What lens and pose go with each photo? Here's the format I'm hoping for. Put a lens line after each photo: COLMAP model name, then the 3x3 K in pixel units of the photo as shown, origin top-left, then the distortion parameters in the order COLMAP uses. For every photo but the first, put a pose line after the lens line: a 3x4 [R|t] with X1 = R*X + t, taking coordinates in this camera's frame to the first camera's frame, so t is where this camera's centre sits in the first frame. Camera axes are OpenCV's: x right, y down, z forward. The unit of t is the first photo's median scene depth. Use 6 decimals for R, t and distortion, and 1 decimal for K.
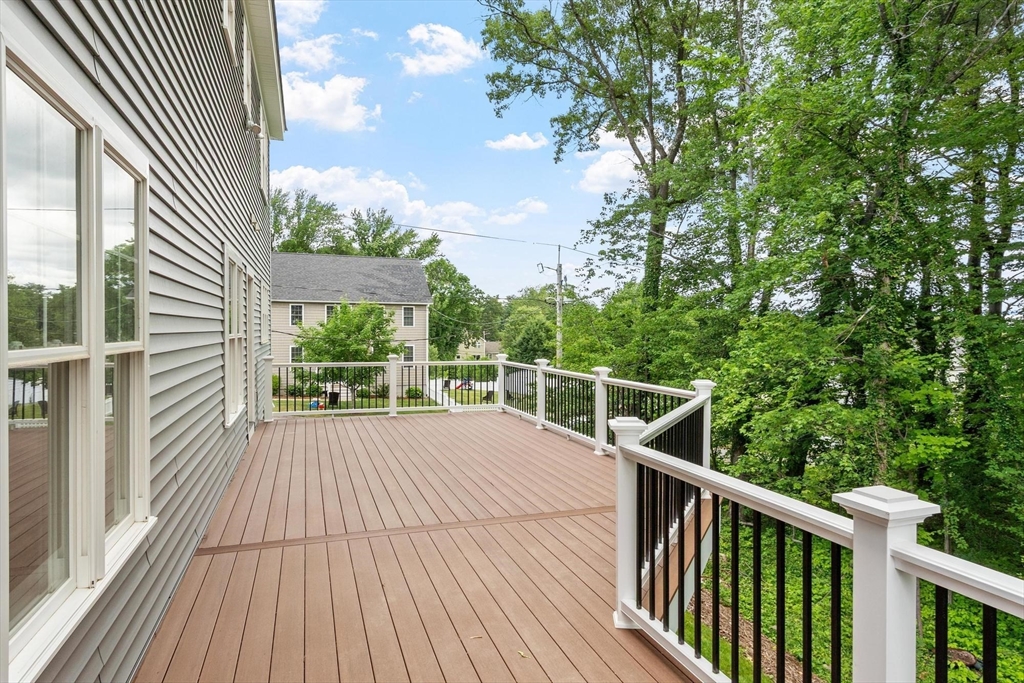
lens RADIAL K [[619.0, 0, 515.9], [0, 619.0, 333.0], [0, 0, 1]] dist [-0.007604, -0.000406]
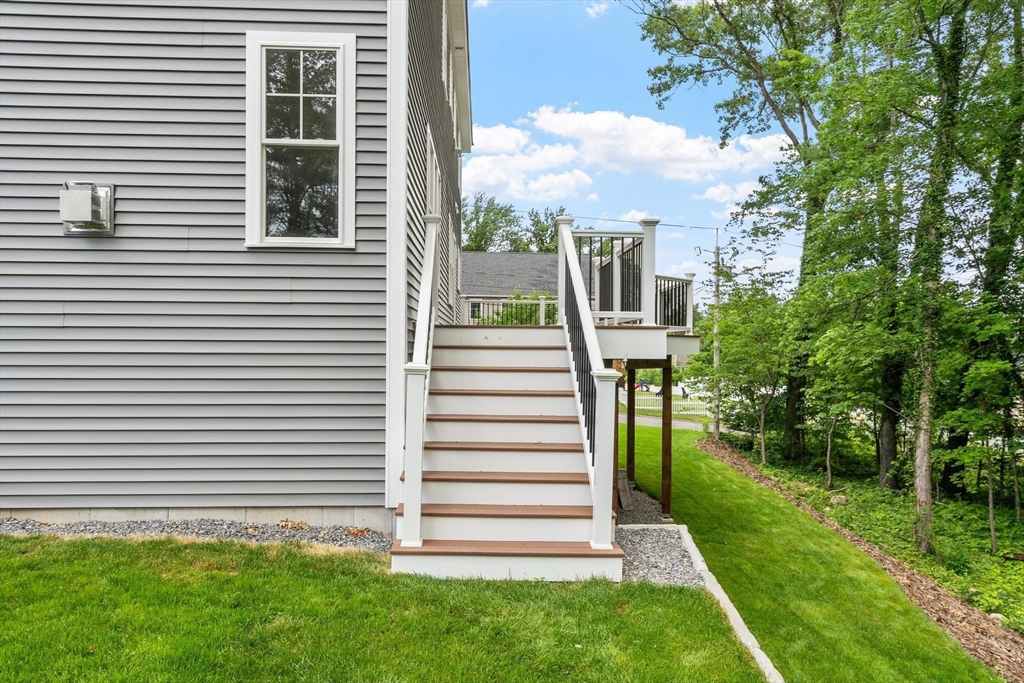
lens RADIAL K [[713.0, 0, 512.1], [0, 713.0, 345.9], [0, 0, 1]] dist [0.026382, -0.001540]
pose [[0.958805, -0.002647, -0.284054, 0.072397], [0.001116, 0.999984, -0.005551, 0.053738], [0.284064, 0.005006, 0.958792, -0.217322]]
